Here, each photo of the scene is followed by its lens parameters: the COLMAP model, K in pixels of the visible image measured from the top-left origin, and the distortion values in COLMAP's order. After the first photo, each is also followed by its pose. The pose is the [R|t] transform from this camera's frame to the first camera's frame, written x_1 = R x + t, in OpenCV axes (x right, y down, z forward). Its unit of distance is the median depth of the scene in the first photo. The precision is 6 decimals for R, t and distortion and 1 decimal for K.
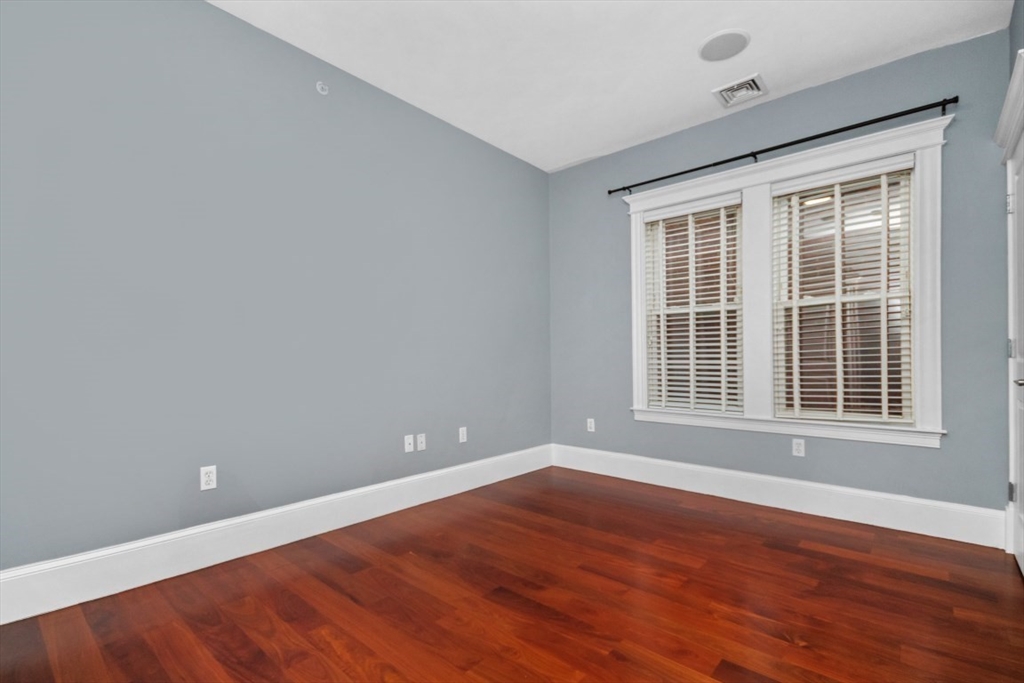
lens RADIAL K [[474.9, 0, 518.3], [0, 474.9, 370.4], [0, 0, 1]] dist [-0.001990, -0.000708]
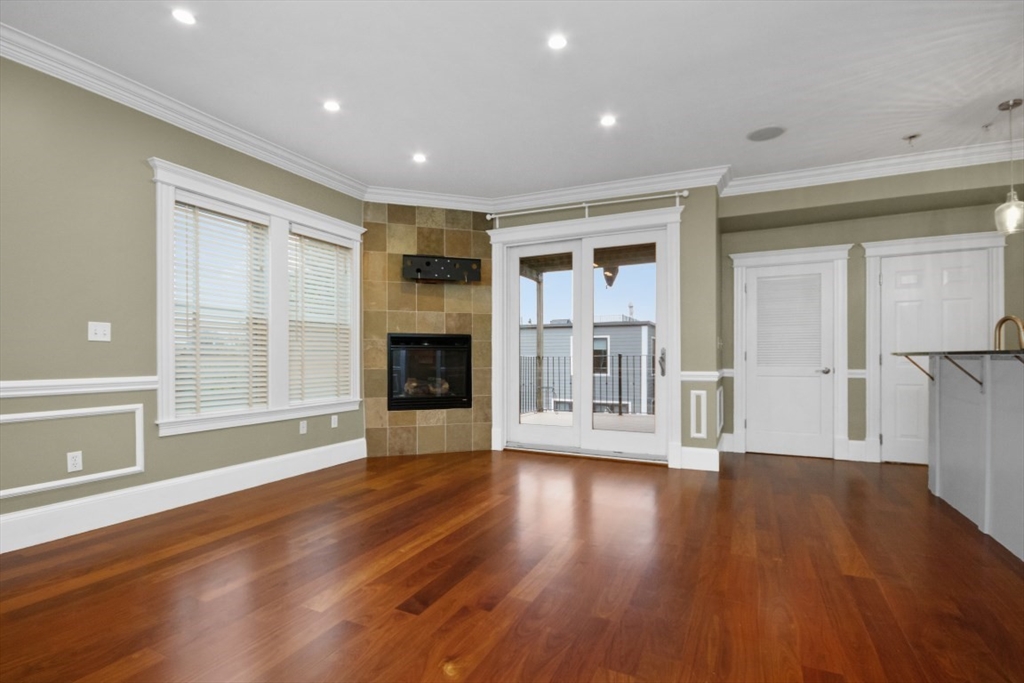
lens RADIAL K [[494.4, 0, 514.9], [0, 494.4, 365.3], [0, 0, 1]] dist [-0.001543, -0.000192]
pose [[-0.279017, -0.010708, 0.960226, -0.867063], [0.029264, 0.999379, 0.019648, -0.017984], [-0.959840, 0.033582, -0.278530, 0.770159]]
